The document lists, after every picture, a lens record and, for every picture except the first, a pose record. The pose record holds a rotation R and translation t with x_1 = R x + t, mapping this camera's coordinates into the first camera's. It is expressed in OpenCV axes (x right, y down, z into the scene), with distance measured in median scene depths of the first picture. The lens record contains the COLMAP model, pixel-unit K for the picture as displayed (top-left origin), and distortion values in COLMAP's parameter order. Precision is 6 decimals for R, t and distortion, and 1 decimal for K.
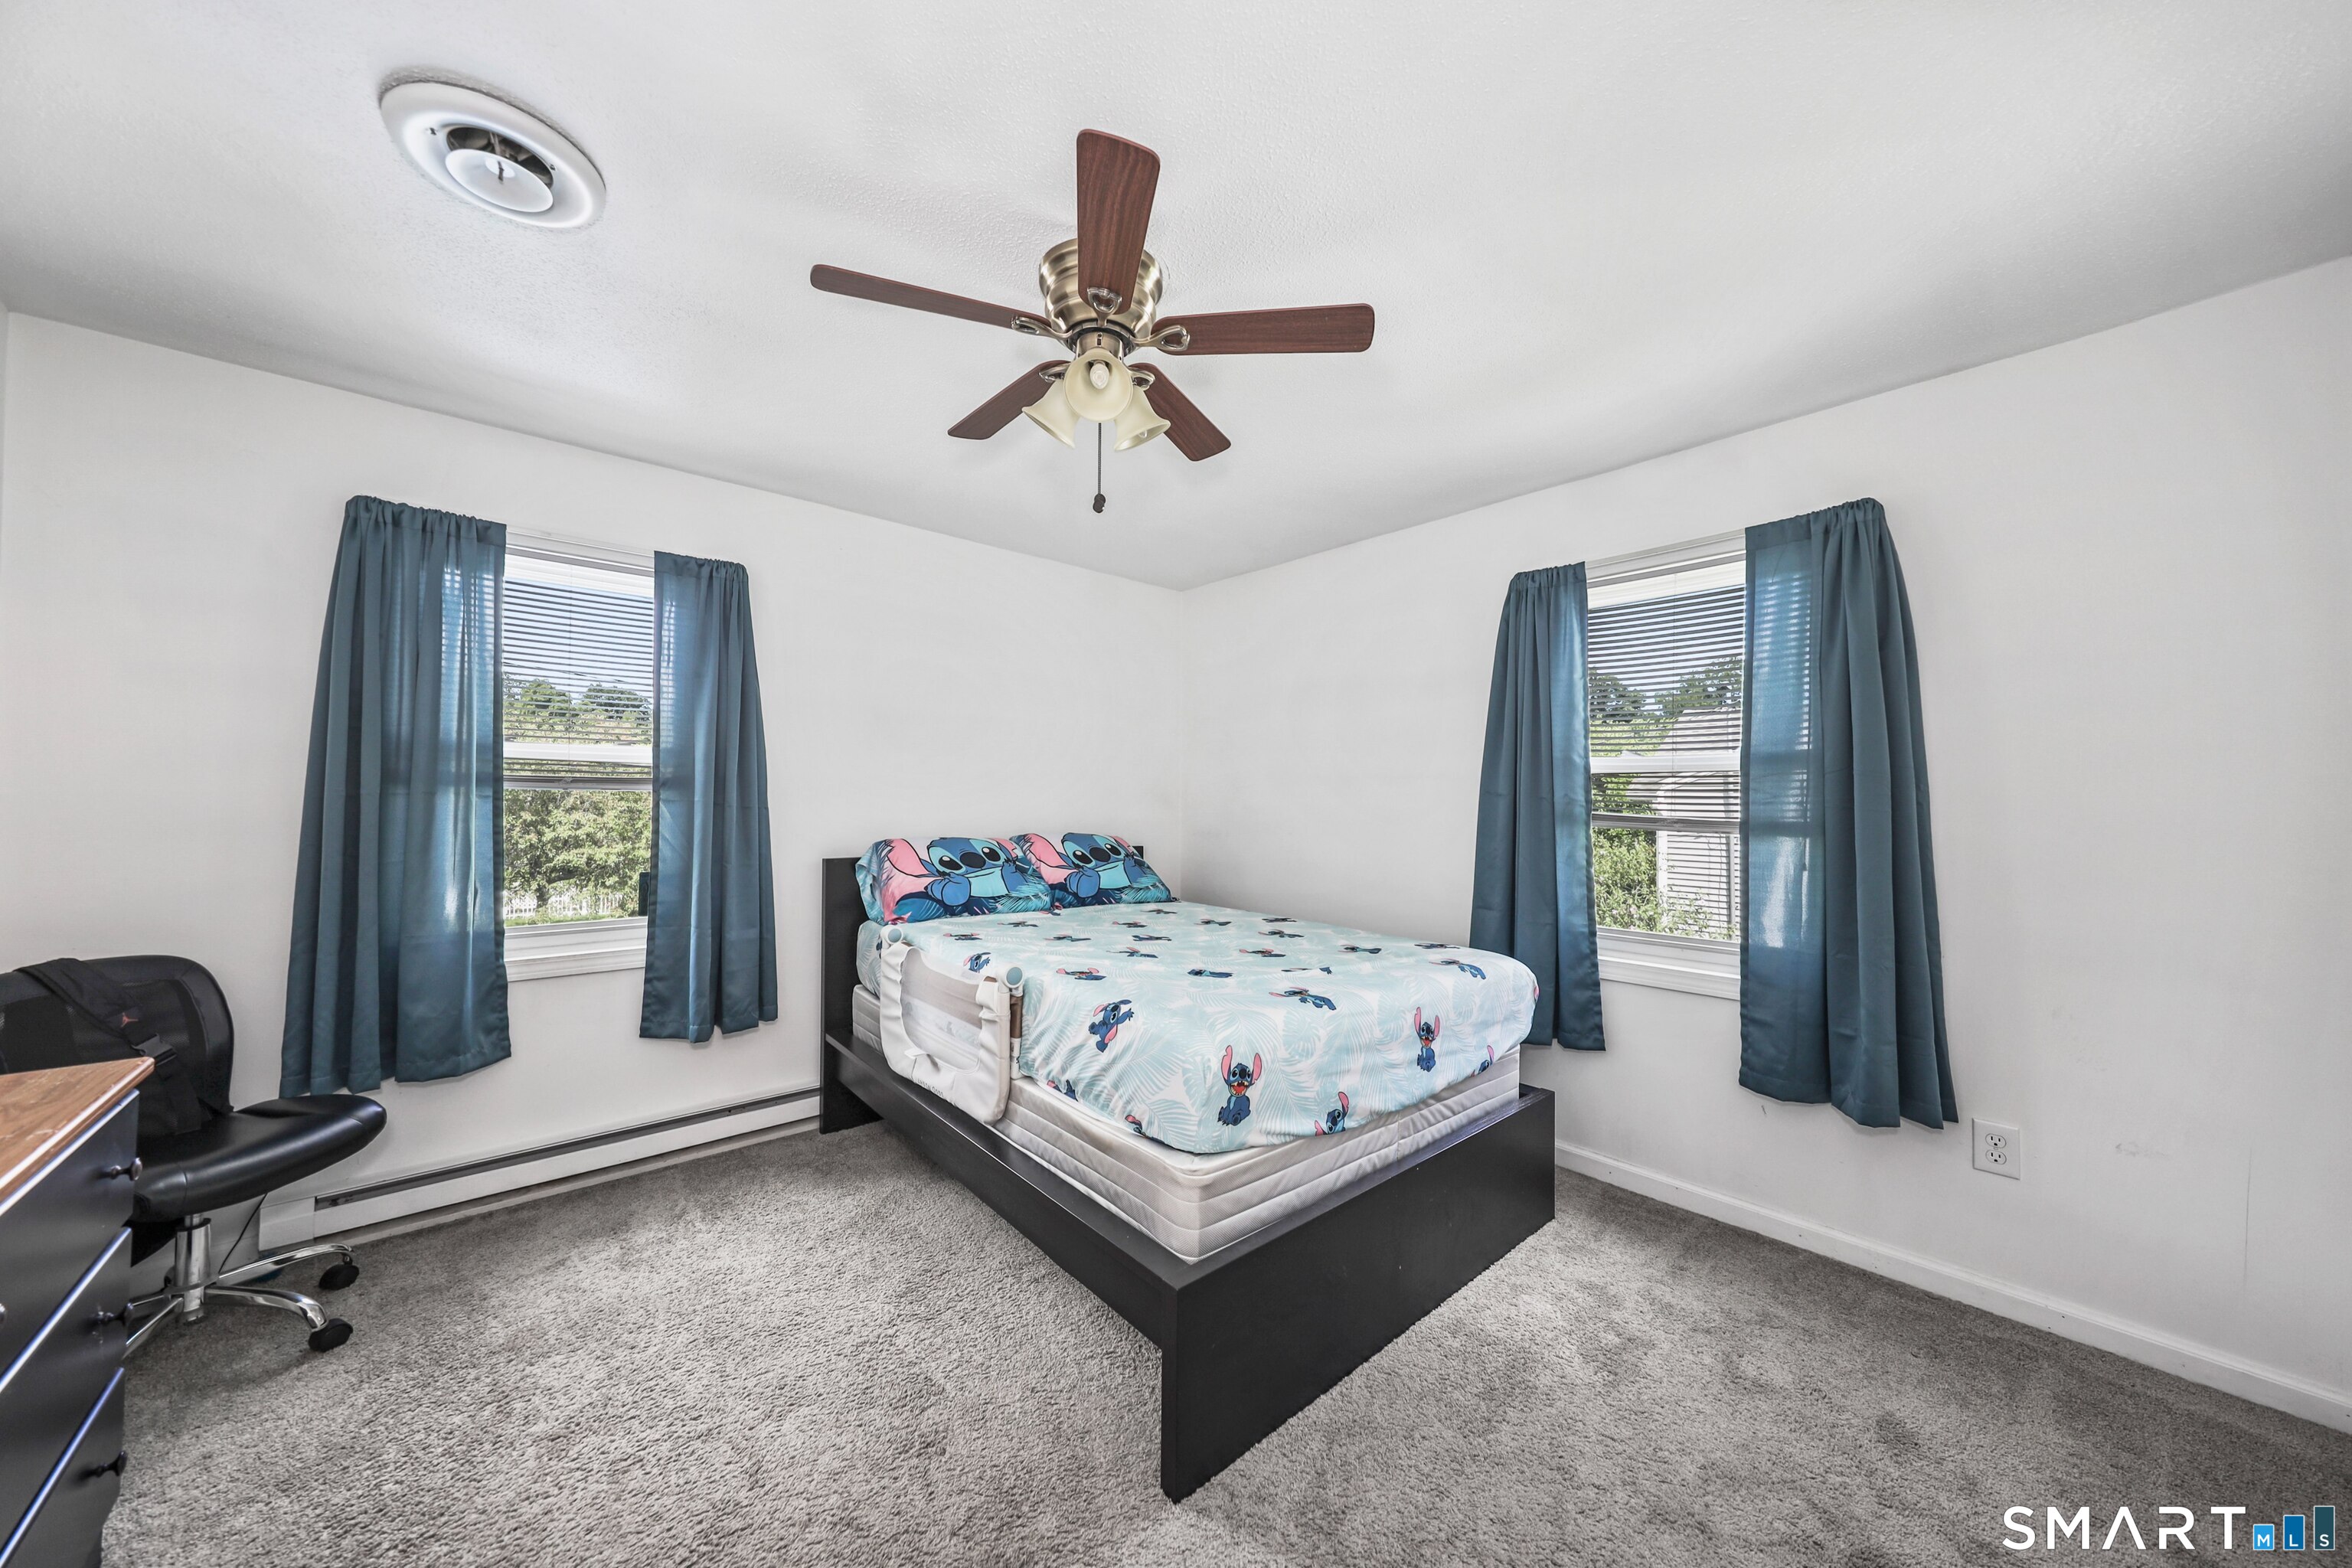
lens RADIAL K [[806.9, 0, 1167.3], [0, 806.9, 781.4], [0, 0, 1]] dist [-0.000291, -0.000370]
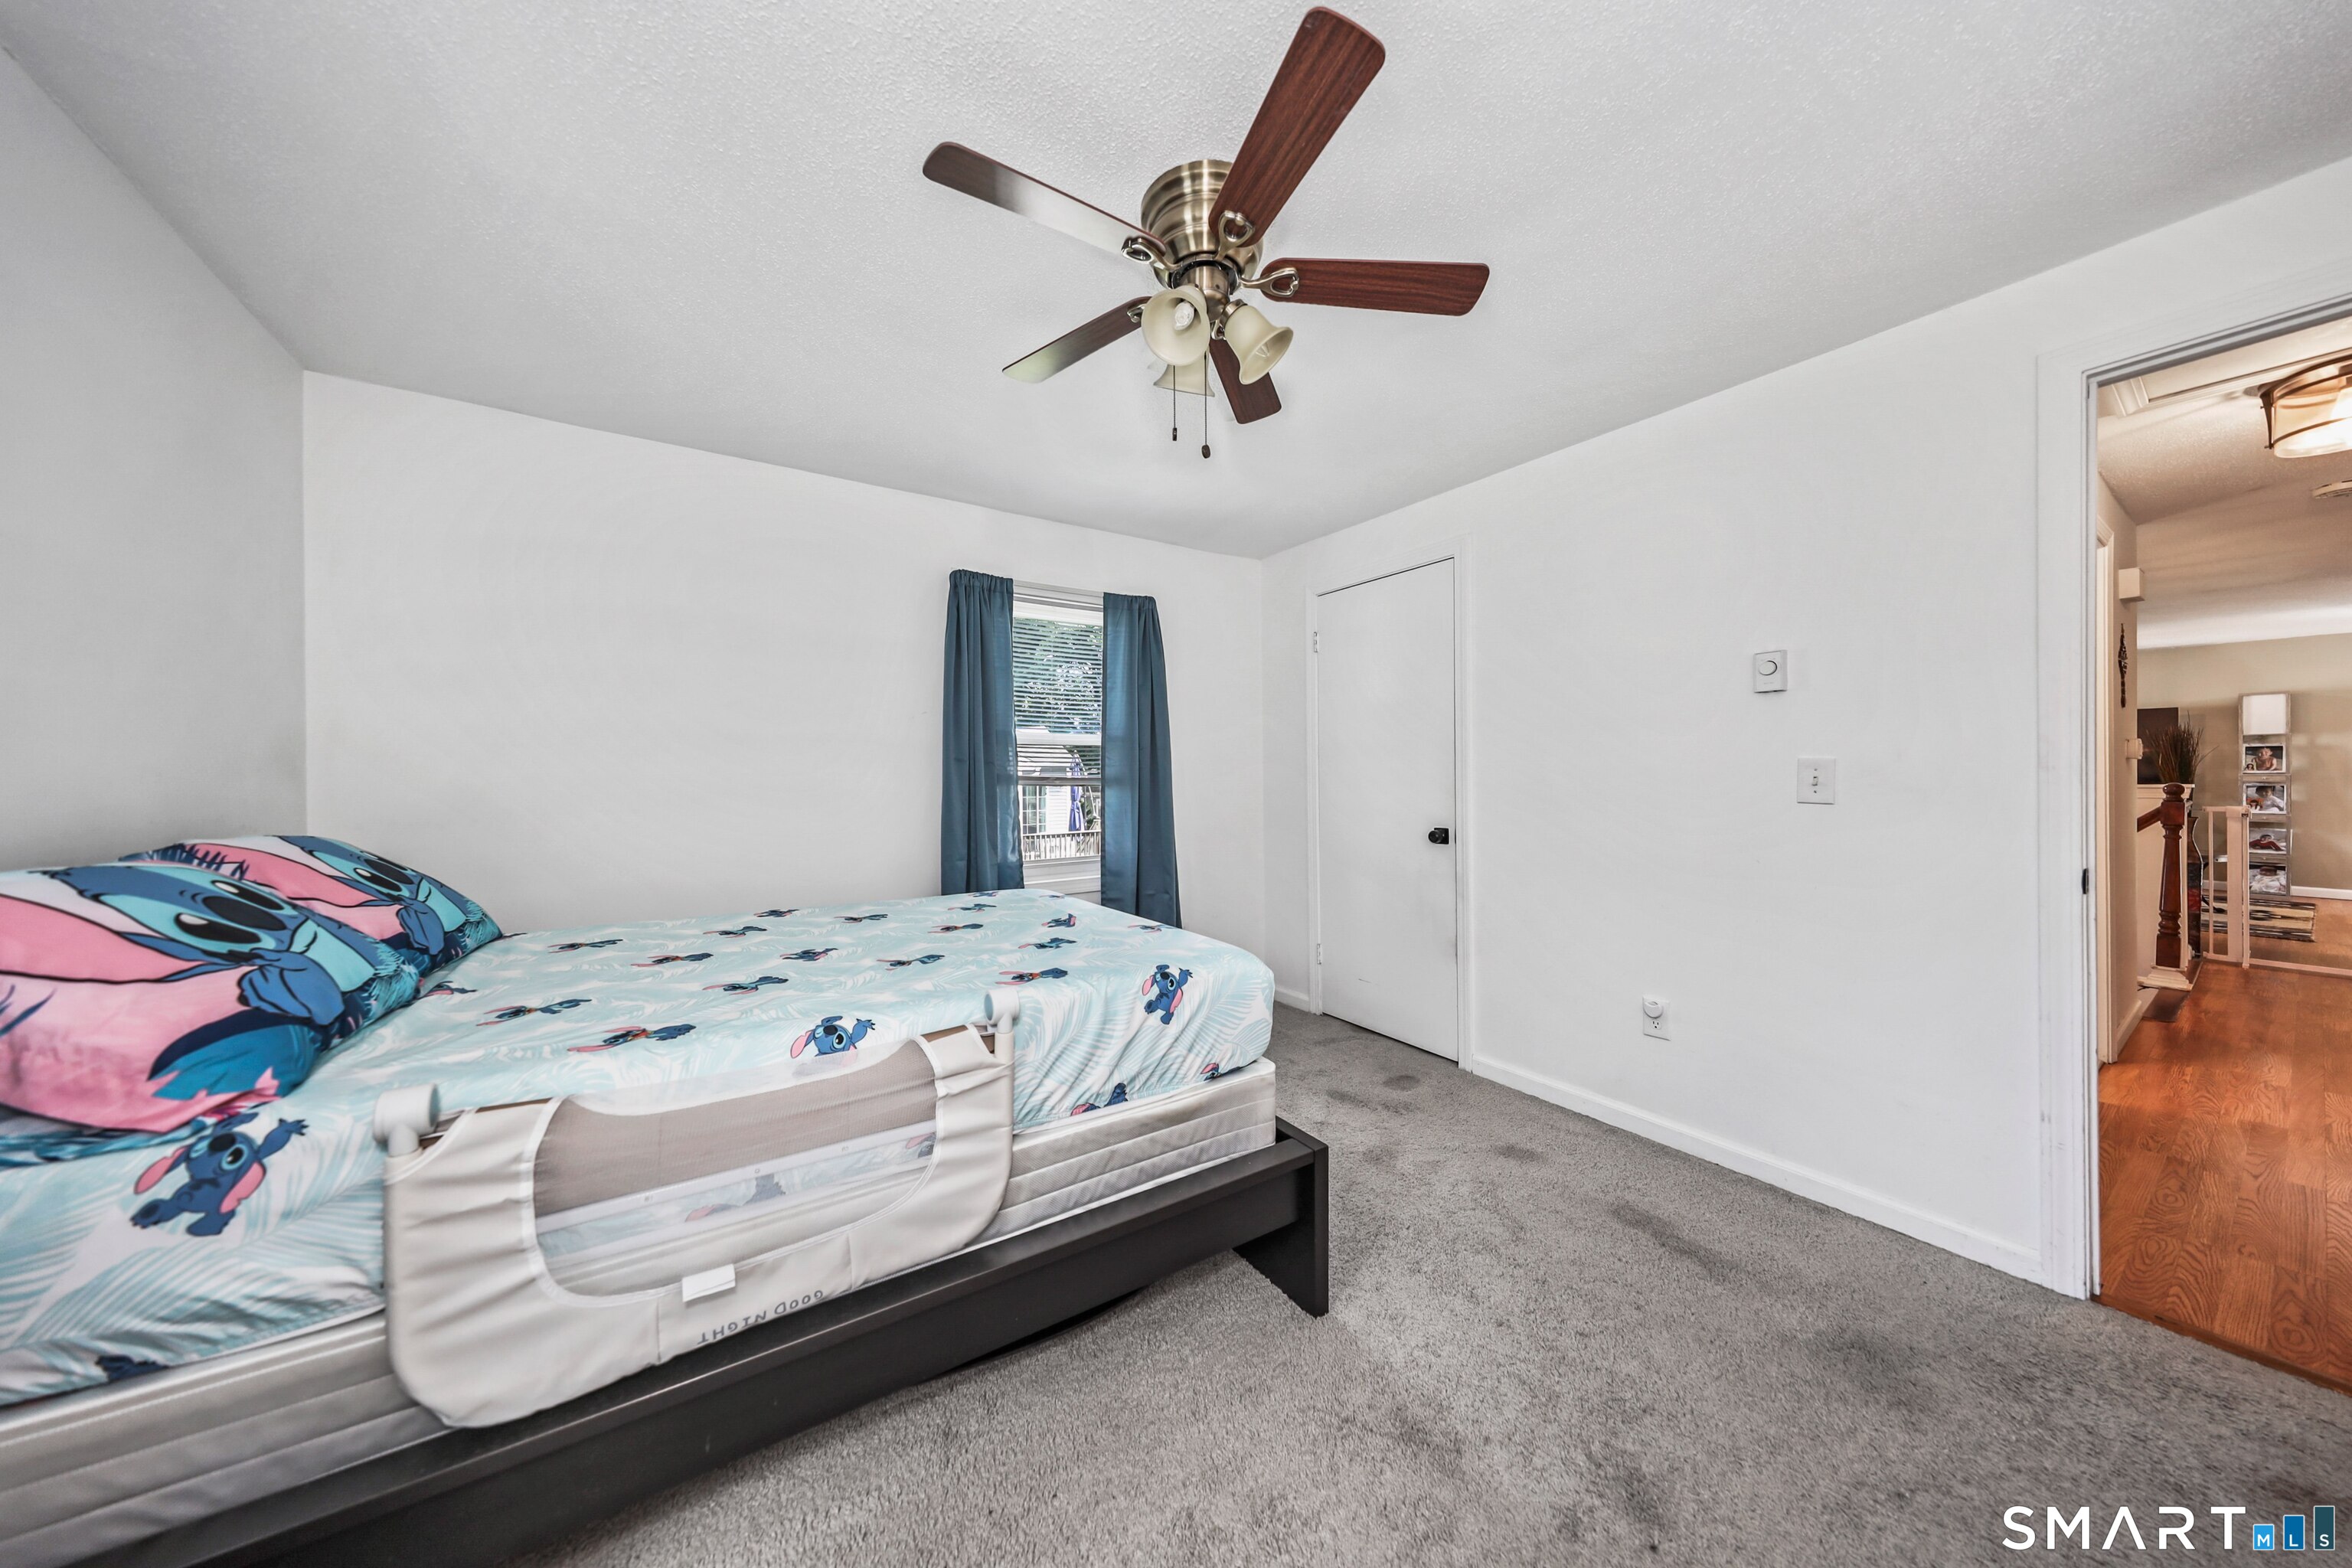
lens RADIAL K [[749.3, 0, 1173.3], [0, 749.3, 773.5], [0, 0, 1]] dist [-0.000702, -0.000104]
pose [[0.125191, -0.009072, 0.992091, -0.905343], [-0.012529, 0.999864, 0.010724, 0.029582], [-0.992053, -0.013772, 0.125061, 0.845009]]
